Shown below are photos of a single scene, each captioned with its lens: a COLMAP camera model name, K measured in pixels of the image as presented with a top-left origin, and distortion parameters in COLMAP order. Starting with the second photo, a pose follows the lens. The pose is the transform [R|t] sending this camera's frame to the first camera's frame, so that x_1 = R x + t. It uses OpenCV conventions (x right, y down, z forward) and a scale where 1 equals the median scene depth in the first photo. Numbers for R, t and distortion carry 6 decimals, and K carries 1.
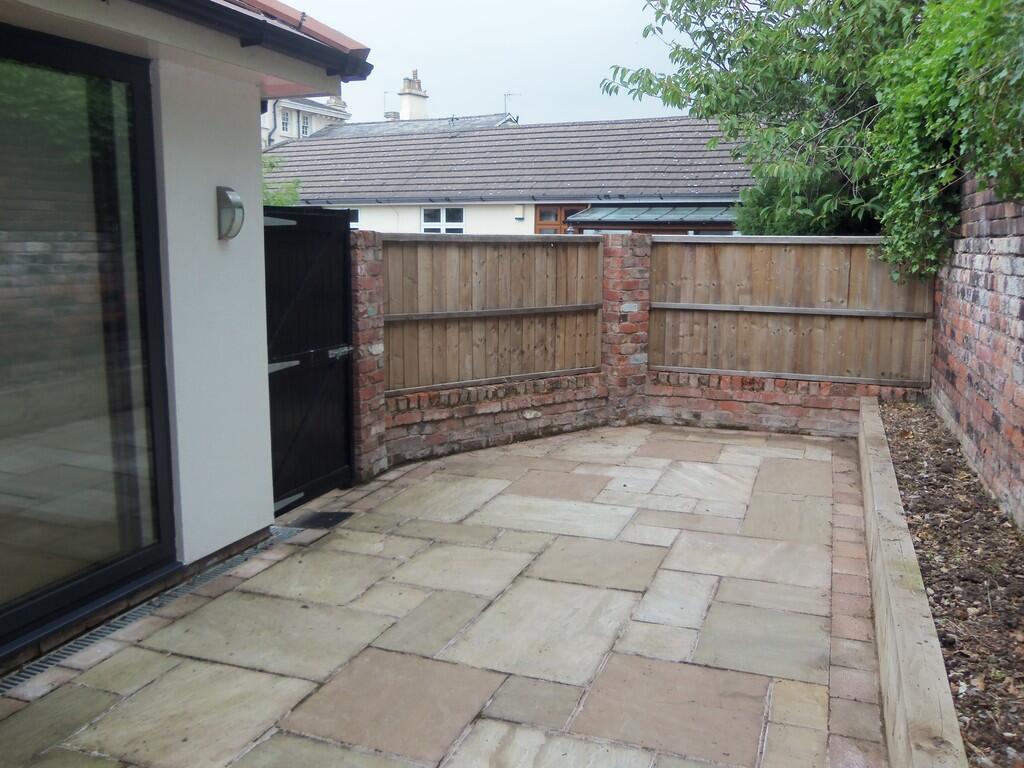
lens RADIAL K [[861.5, 0, 512.8], [0, 861.5, 382.8], [0, 0, 1]] dist [-0.010385, -0.000678]
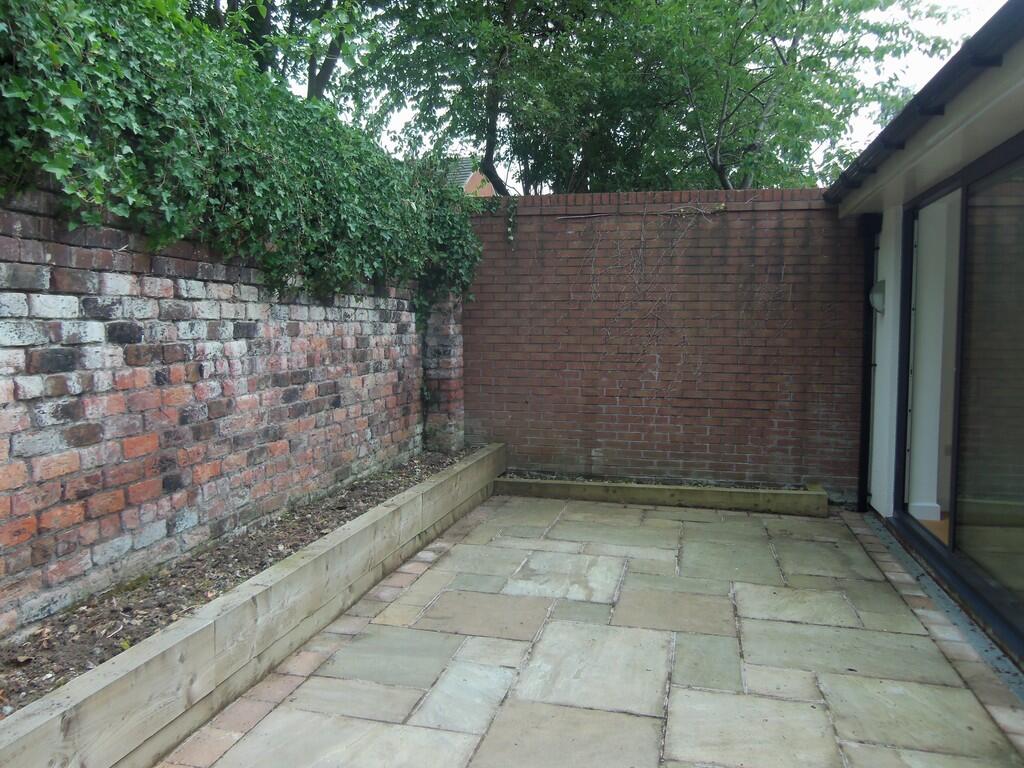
lens RADIAL K [[861.5, 0, 511.1], [0, 861.5, 381.3], [0, 0, 1]] dist [-0.010385, -0.000678]
pose [[-0.989152, -0.008331, -0.146660, 0.297790], [-0.041462, 0.973630, 0.224333, -0.271170], [0.140924, 0.227981, -0.963413, 1.901437]]
